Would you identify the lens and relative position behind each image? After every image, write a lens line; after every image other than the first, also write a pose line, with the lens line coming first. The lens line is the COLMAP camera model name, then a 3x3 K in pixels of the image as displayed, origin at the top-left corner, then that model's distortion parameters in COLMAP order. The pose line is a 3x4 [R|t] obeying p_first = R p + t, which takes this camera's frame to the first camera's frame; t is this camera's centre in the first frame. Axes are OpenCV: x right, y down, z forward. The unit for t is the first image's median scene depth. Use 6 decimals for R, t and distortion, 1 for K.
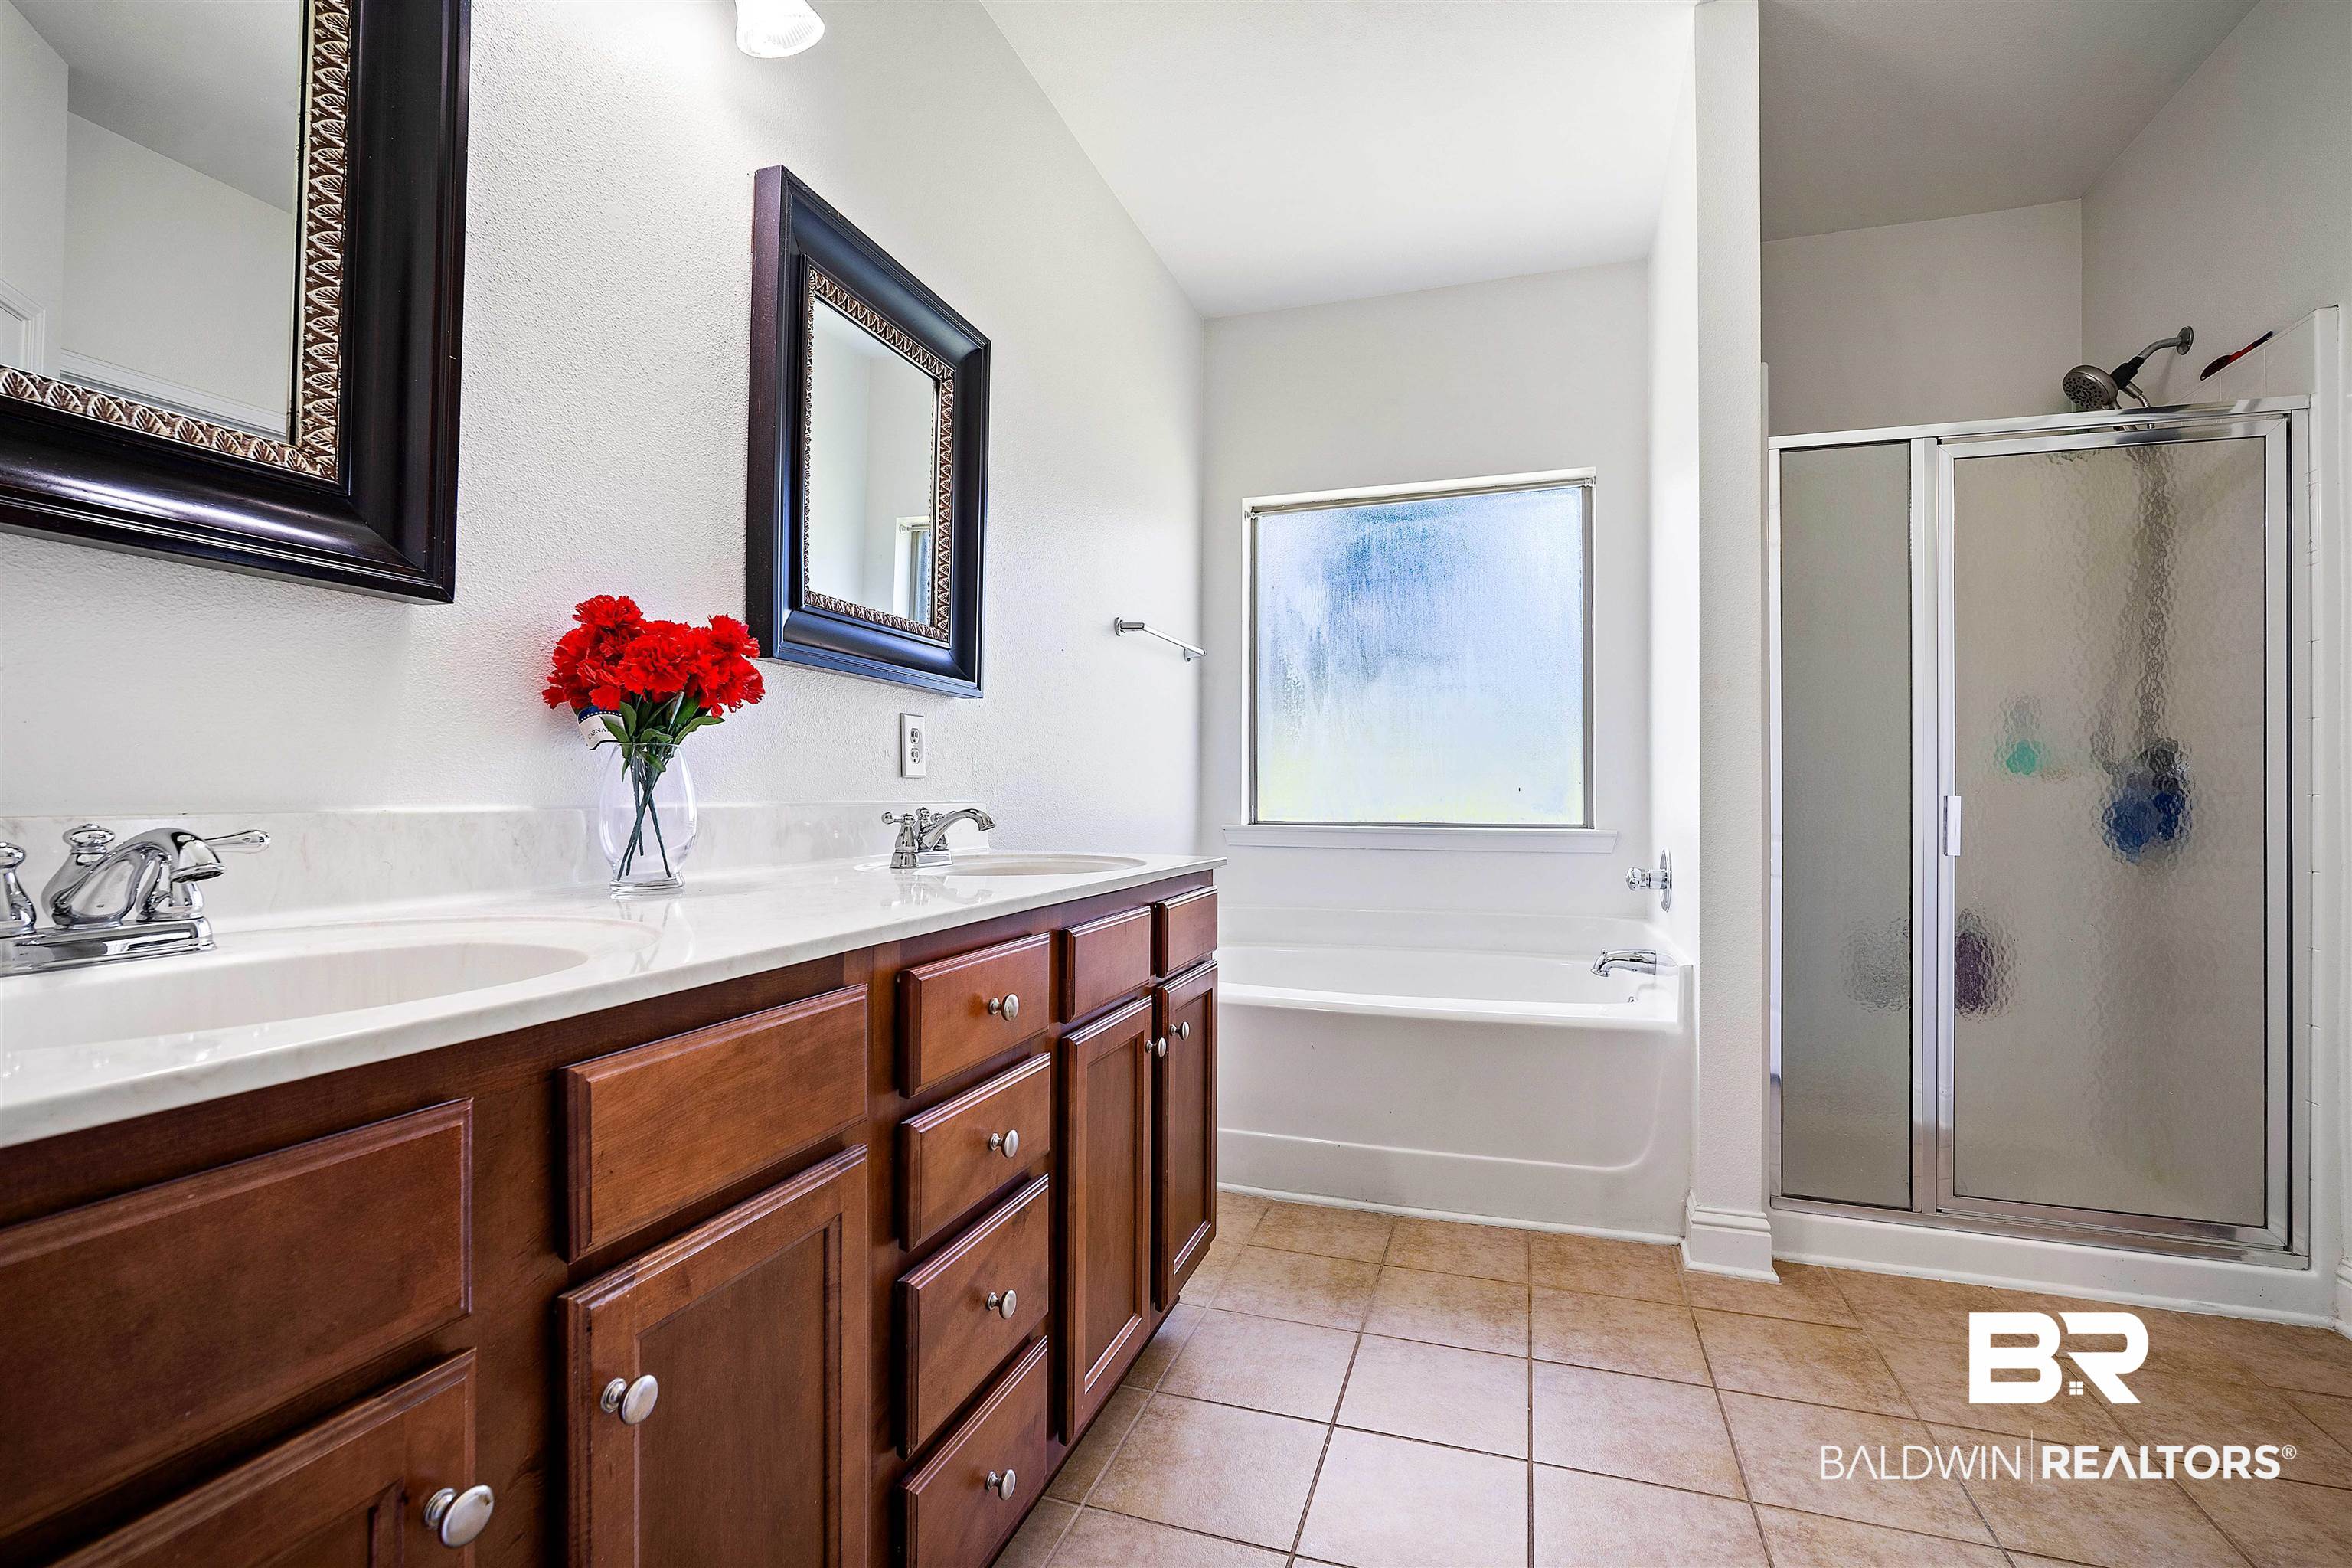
lens RADIAL K [[1048.9, 0, 1180.7], [0, 1048.9, 787.1], [0, 0, 1]] dist [-0.008613, 0.001362]
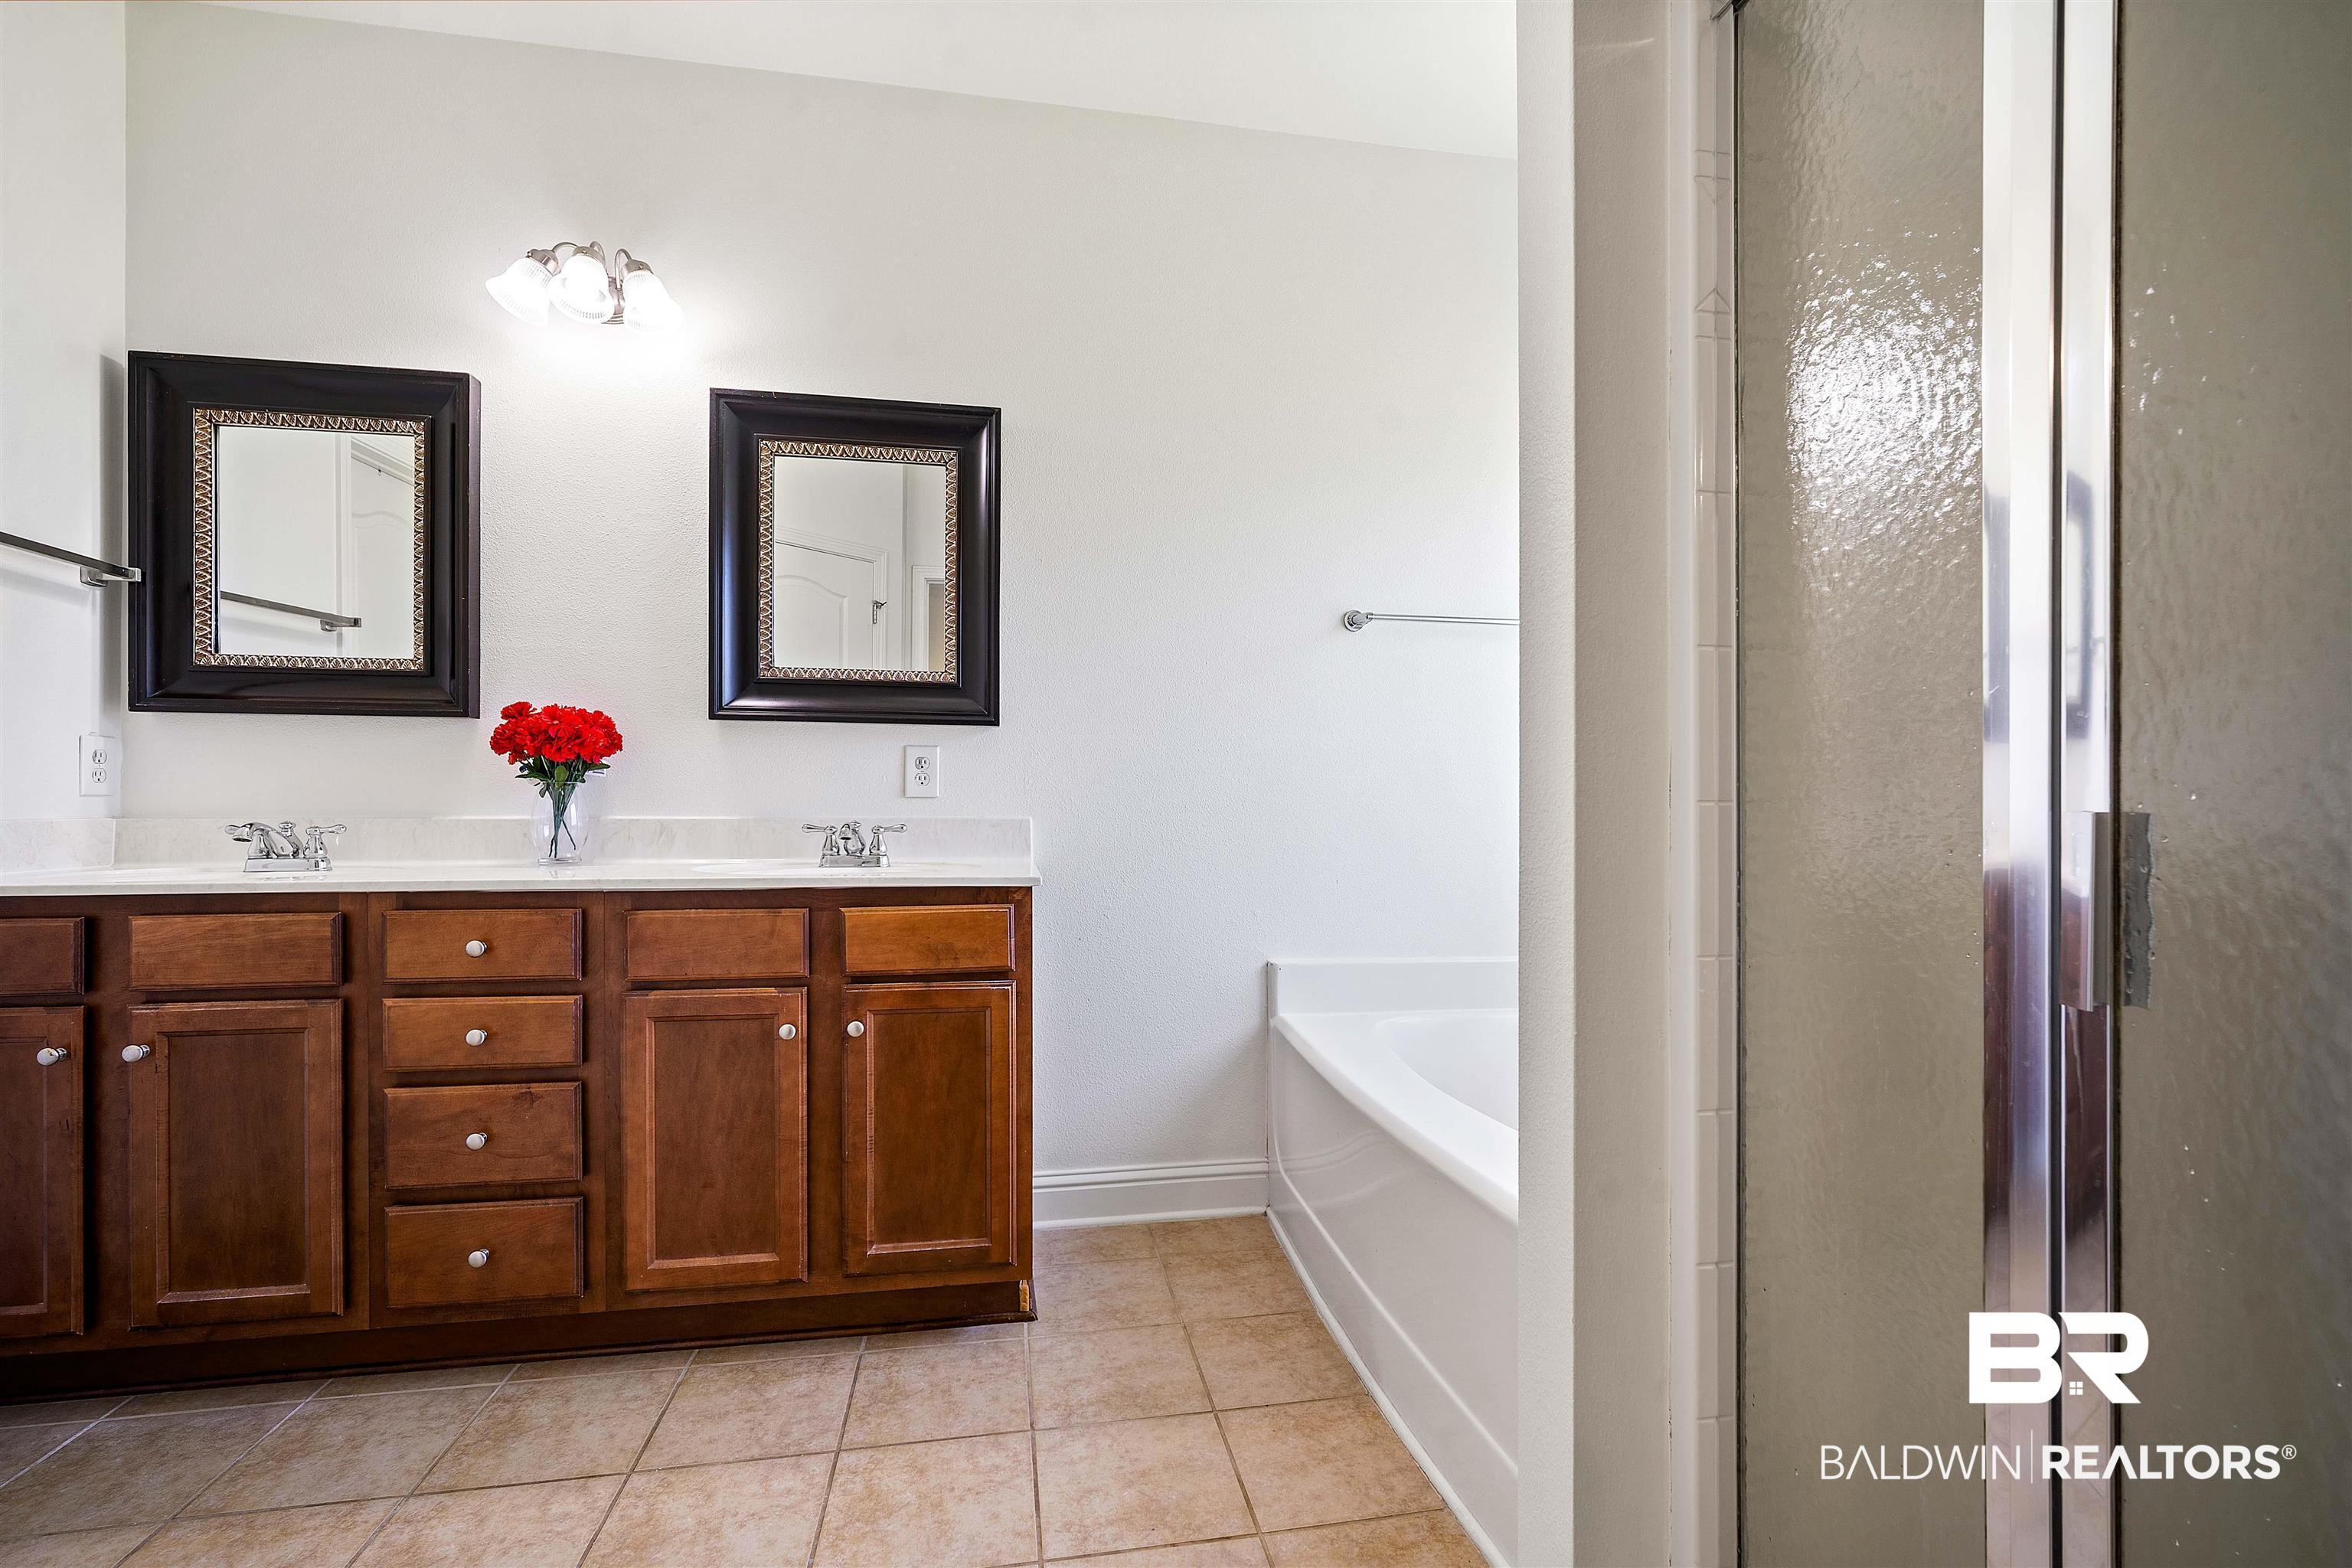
lens RADIAL K [[1048.9, 0, 1190.6], [0, 1048.9, 799.8], [0, 0, 1]] dist [-0.008613, 0.001362]
pose [[0.476684, -0.004482, -0.879063, 1.027064], [0.006392, 0.999978, -0.001632, -0.001575], [0.879051, -0.004841, 0.476702, 0.720372]]
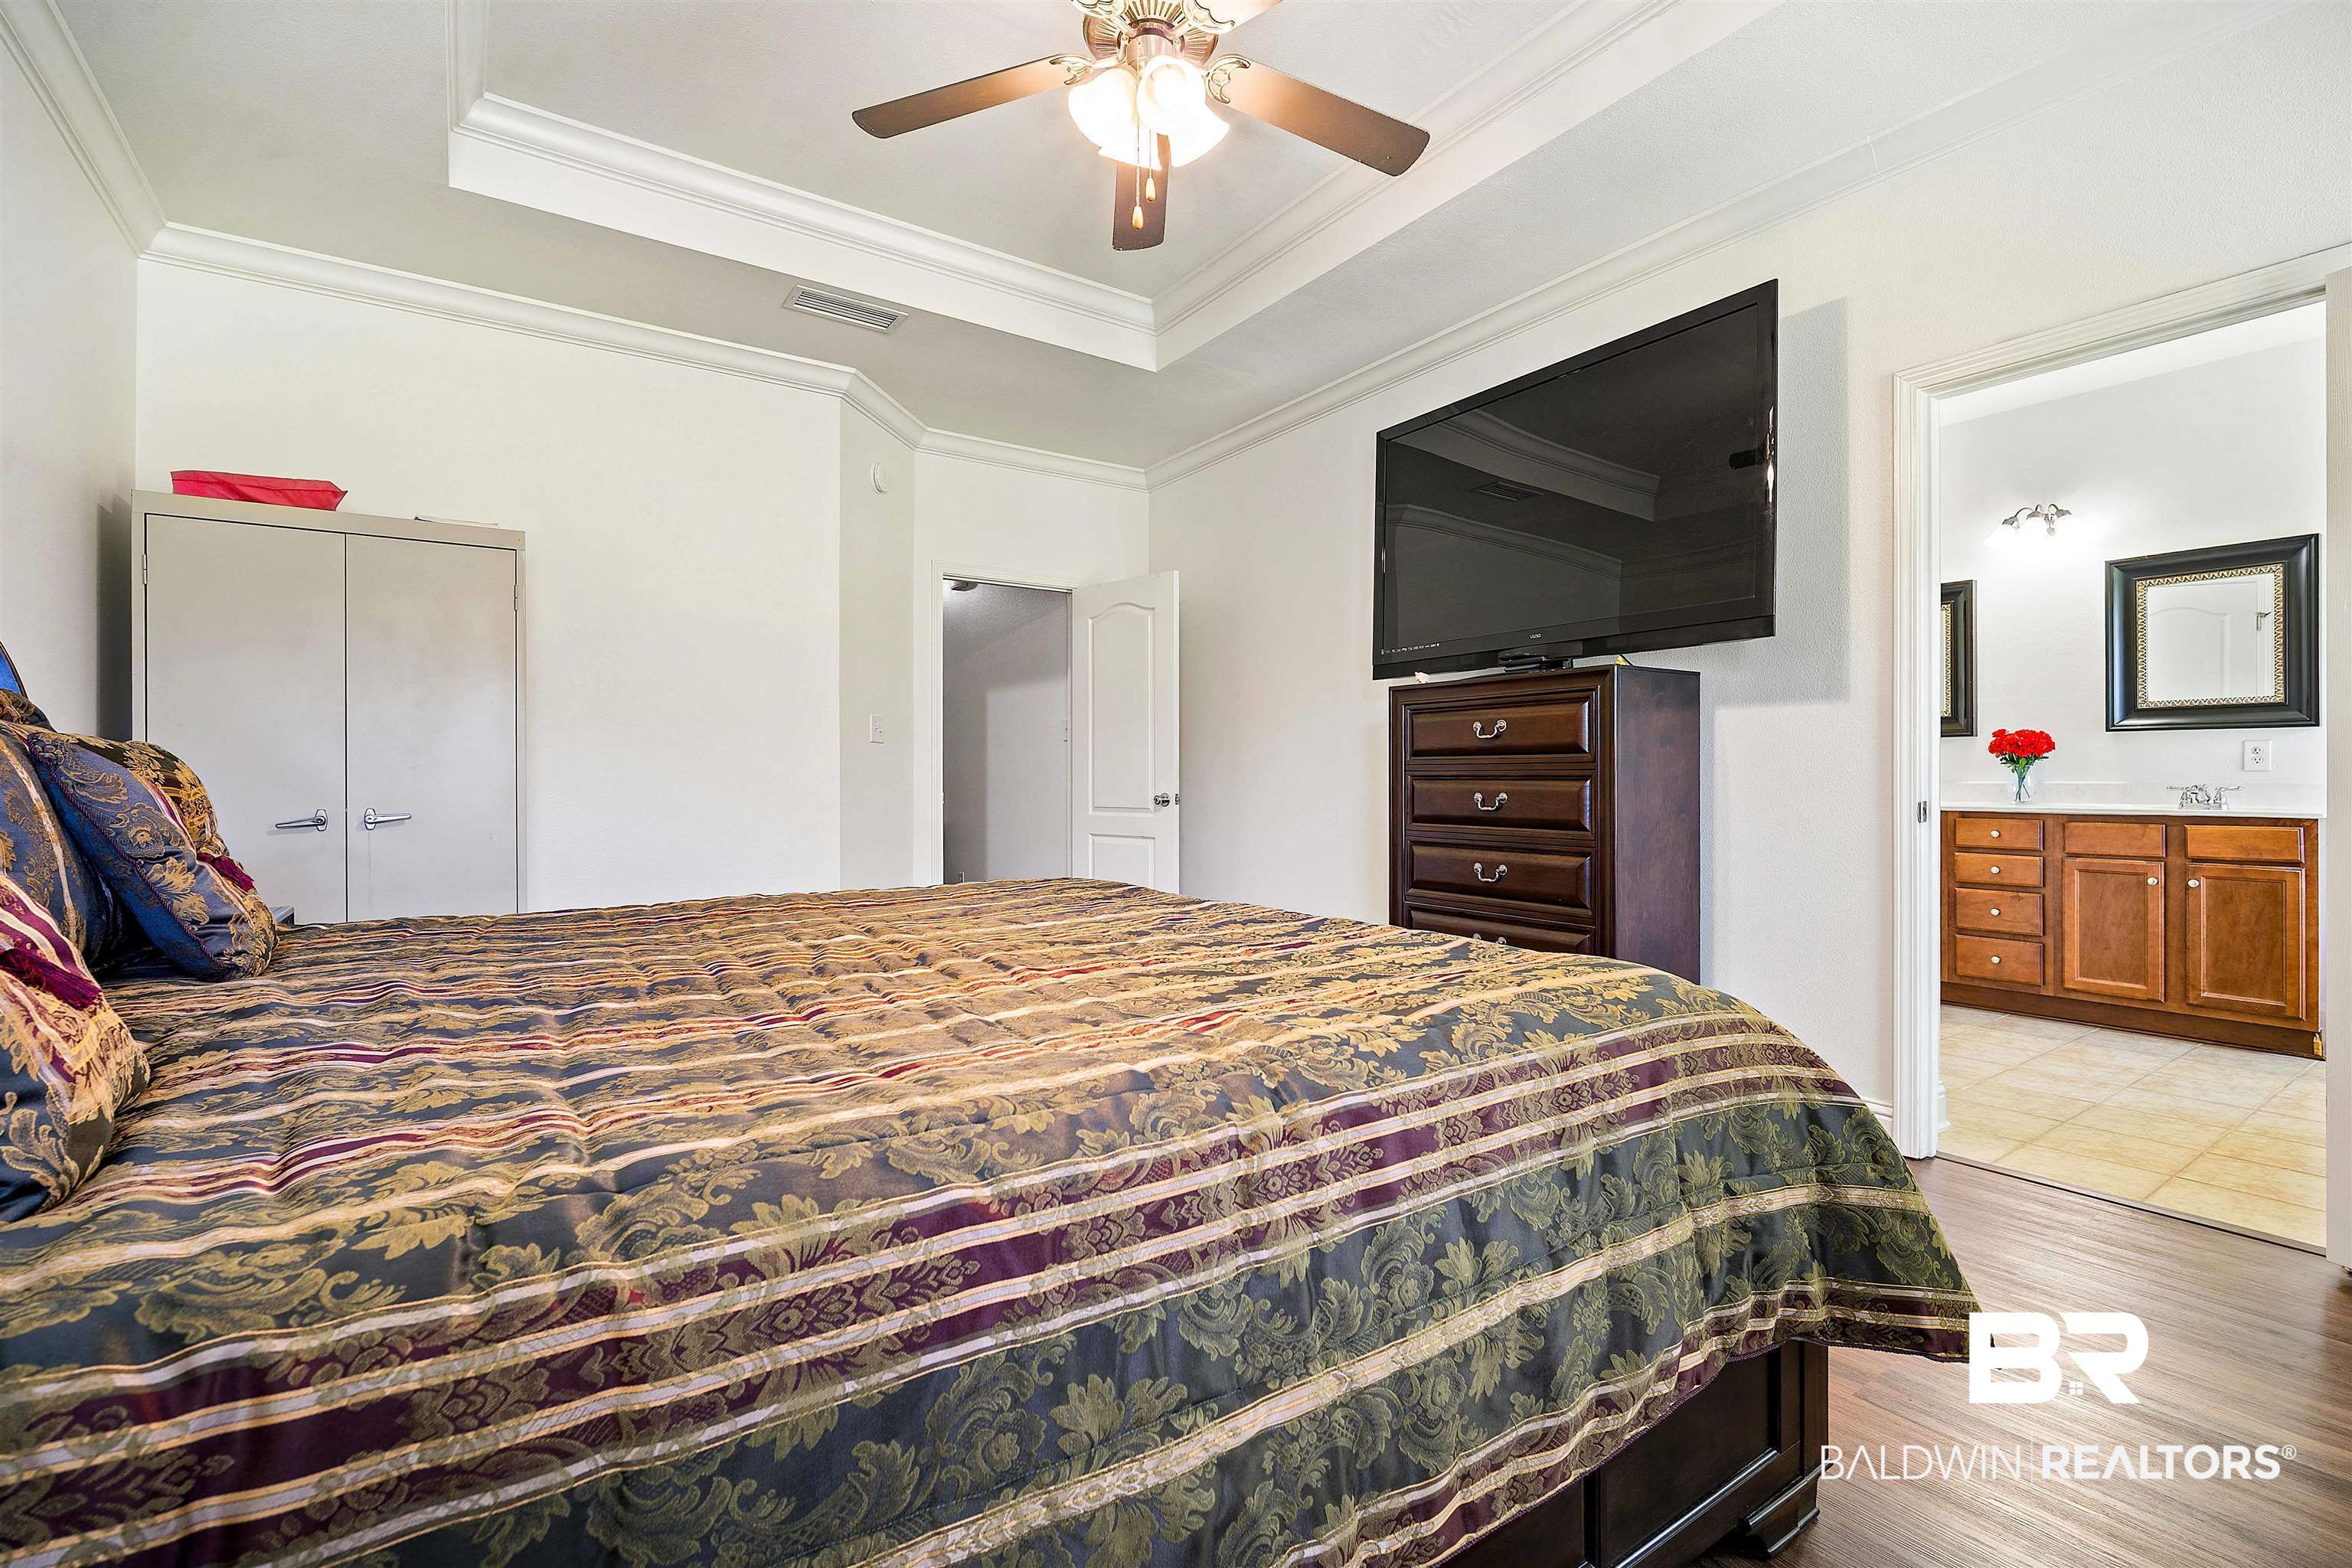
lens RADIAL K [[1048.9, 0, 1195.8], [0, 1048.9, 784.1], [0, 0, 1]] dist [-0.008613, 0.001362]
pose [[-0.596694, 0.002588, -0.802464, 2.788269], [0.008113, 0.999963, -0.002808, 0.006959], [0.802428, -0.008186, -0.596693, 0.565783]]
